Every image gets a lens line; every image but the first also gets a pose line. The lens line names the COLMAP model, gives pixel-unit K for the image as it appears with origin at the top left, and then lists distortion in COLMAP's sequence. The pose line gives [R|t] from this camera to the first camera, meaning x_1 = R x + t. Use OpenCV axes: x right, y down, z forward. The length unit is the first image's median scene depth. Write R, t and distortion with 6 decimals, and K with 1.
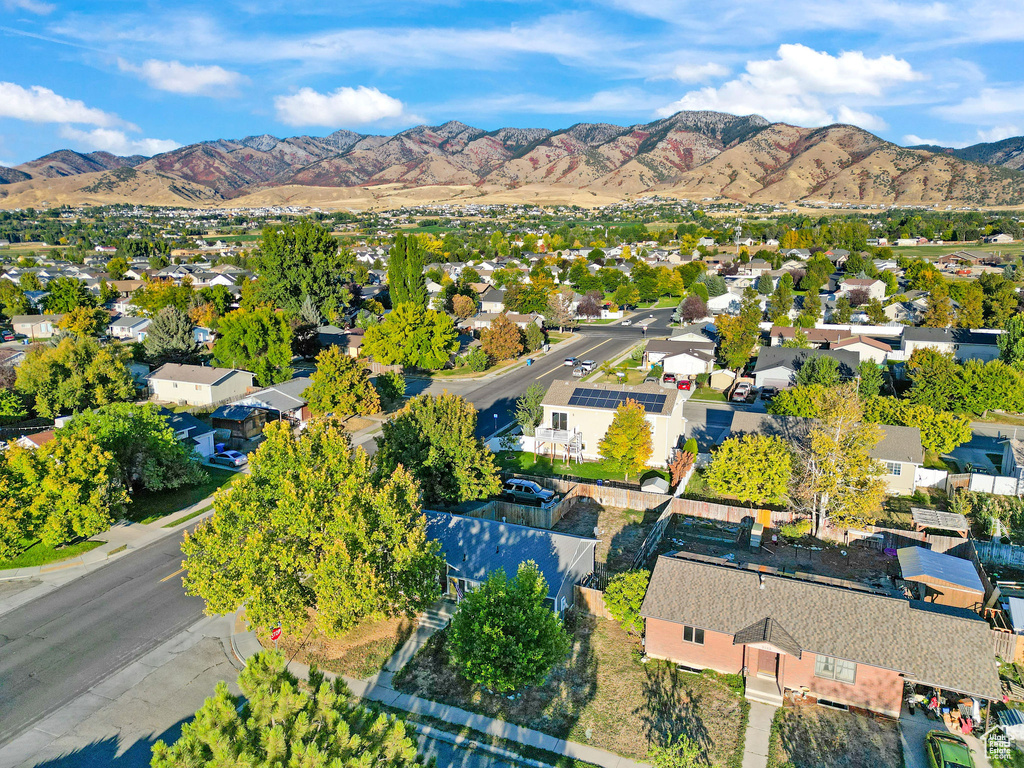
lens RADIAL K [[714.3, 0, 512.0], [0, 714.3, 384.0], [0, 0, 1]] dist [0.080422, -0.074287]
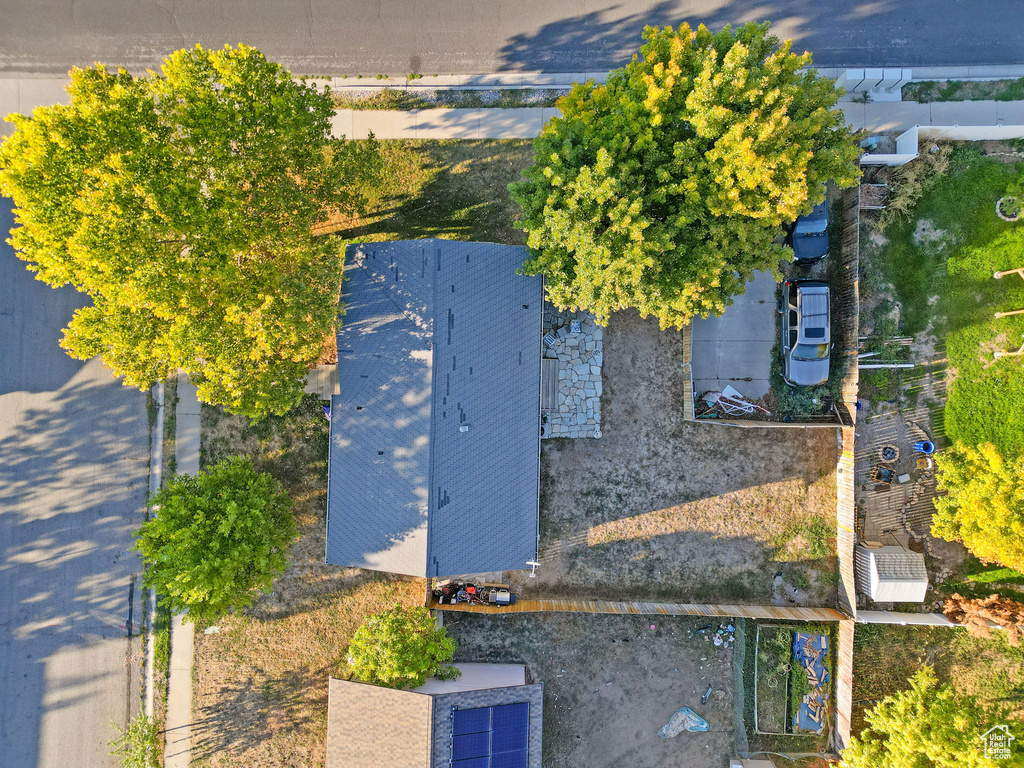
lens RADIAL K [[714.3, 0, 512.0], [0, 714.3, 384.0], [0, 0, 1]] dist [0.080422, -0.074287]
pose [[0.384026, 0.923123, -0.019170, -0.014876], [-0.169790, 0.091012, 0.981269, -0.352434], [0.907577, -0.373578, 0.191688, 0.810201]]
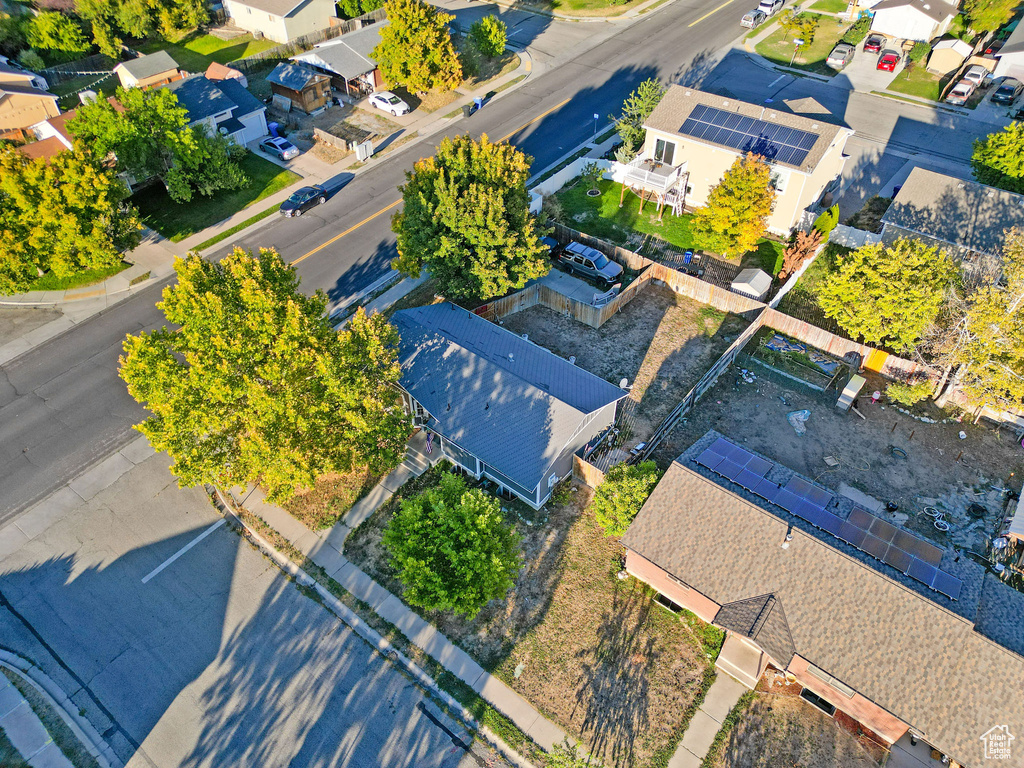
lens RADIAL K [[714.3, 0, 512.0], [0, 714.3, 384.0], [0, 0, 1]] dist [0.080422, -0.074287]
pose [[0.967827, 0.174162, -0.181601, 0.124901], [-0.051707, 0.843994, 0.533854, -0.189153], [0.246247, -0.507288, 0.825846, 0.270742]]
